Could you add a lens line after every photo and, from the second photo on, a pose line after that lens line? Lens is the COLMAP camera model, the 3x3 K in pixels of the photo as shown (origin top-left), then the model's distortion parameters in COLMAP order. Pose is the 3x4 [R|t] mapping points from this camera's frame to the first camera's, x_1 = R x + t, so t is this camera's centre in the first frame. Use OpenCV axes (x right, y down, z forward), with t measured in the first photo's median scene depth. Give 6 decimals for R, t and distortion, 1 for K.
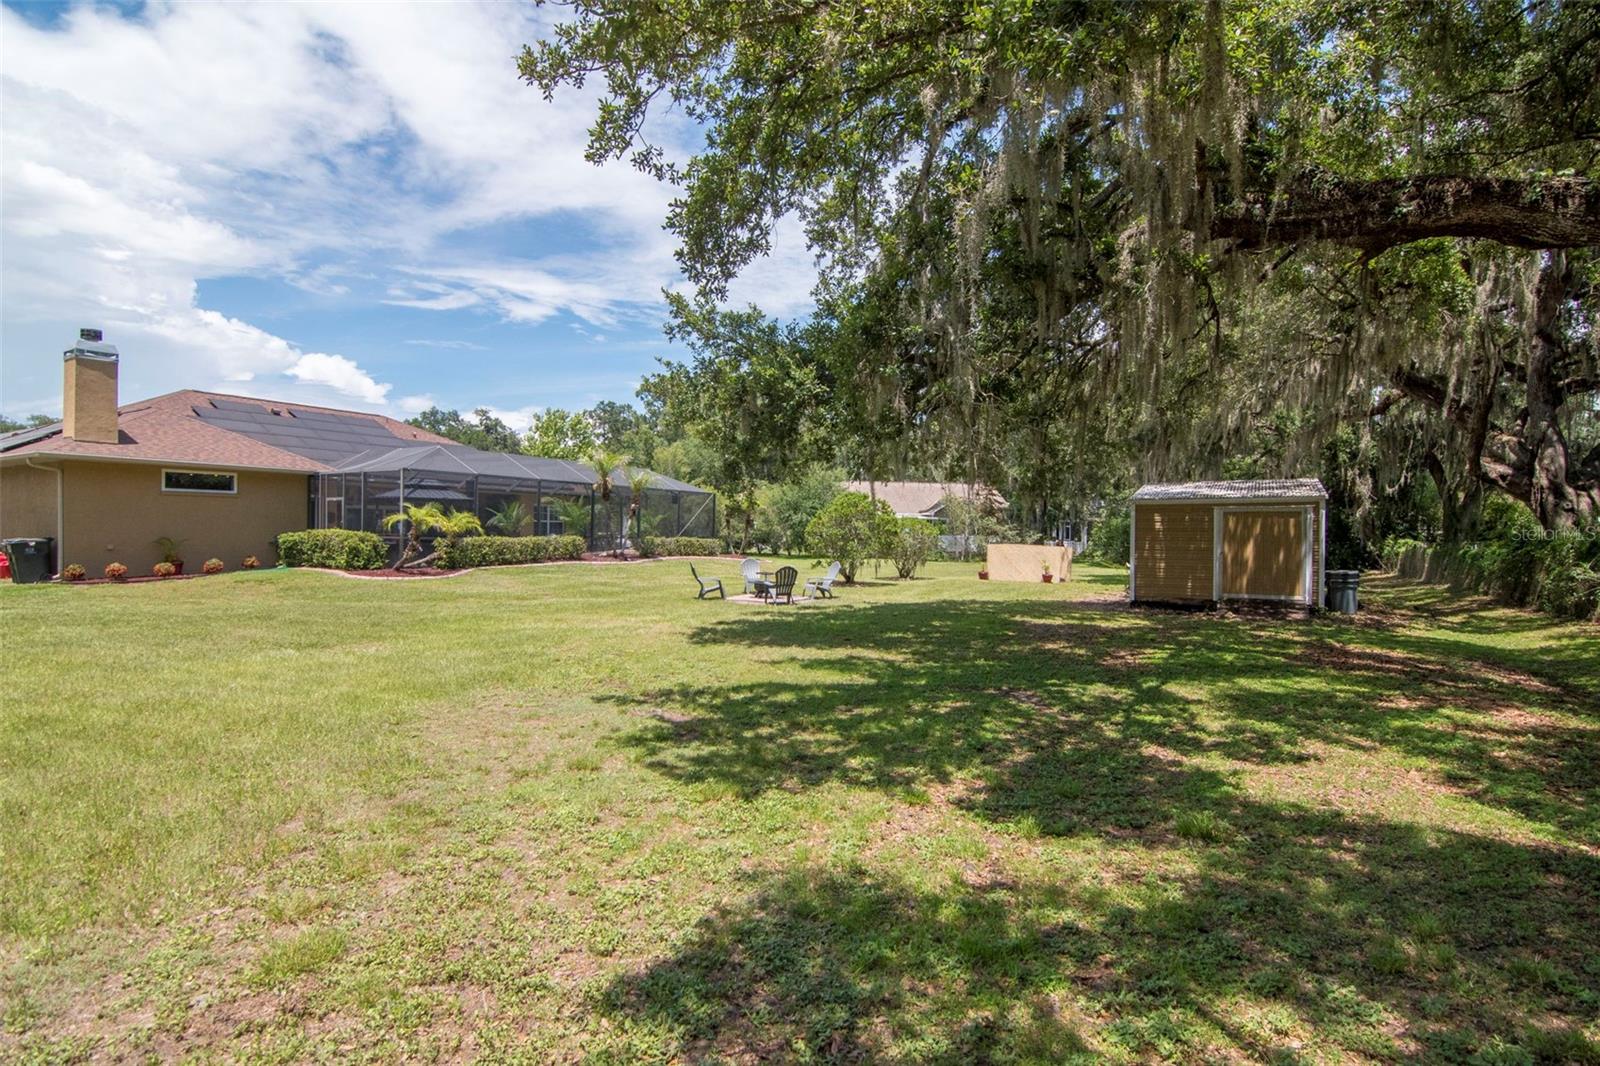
lens RADIAL K [[776.8, 0, 805.5], [0, 776.8, 534.9], [0, 0, 1]] dist [0.000010, -0.013203]
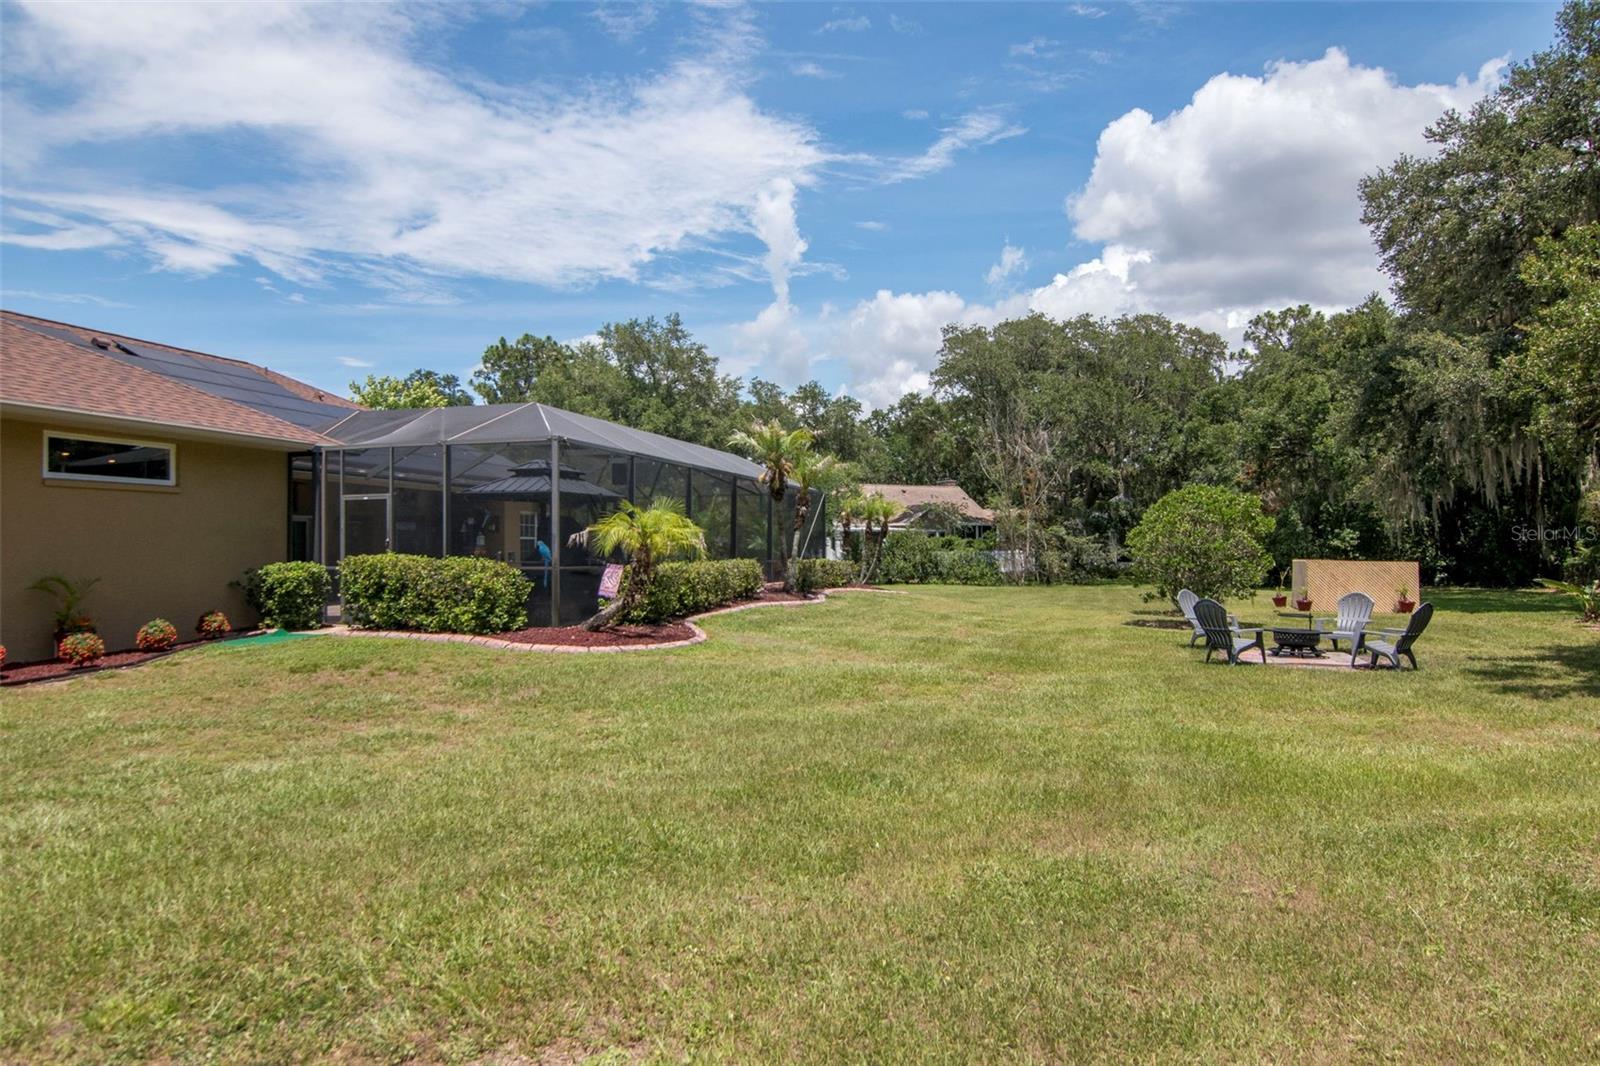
lens RADIAL K [[943.0, 0, 800.0], [0, 943.0, 533.0], [0, 0, 1]] dist [-0.001945, -0.021261]
pose [[0.970182, -0.011372, 0.242109, -0.804892], [0.017042, 0.999627, -0.021338, -0.005952], [-0.241776, 0.024828, 0.970014, 0.528356]]
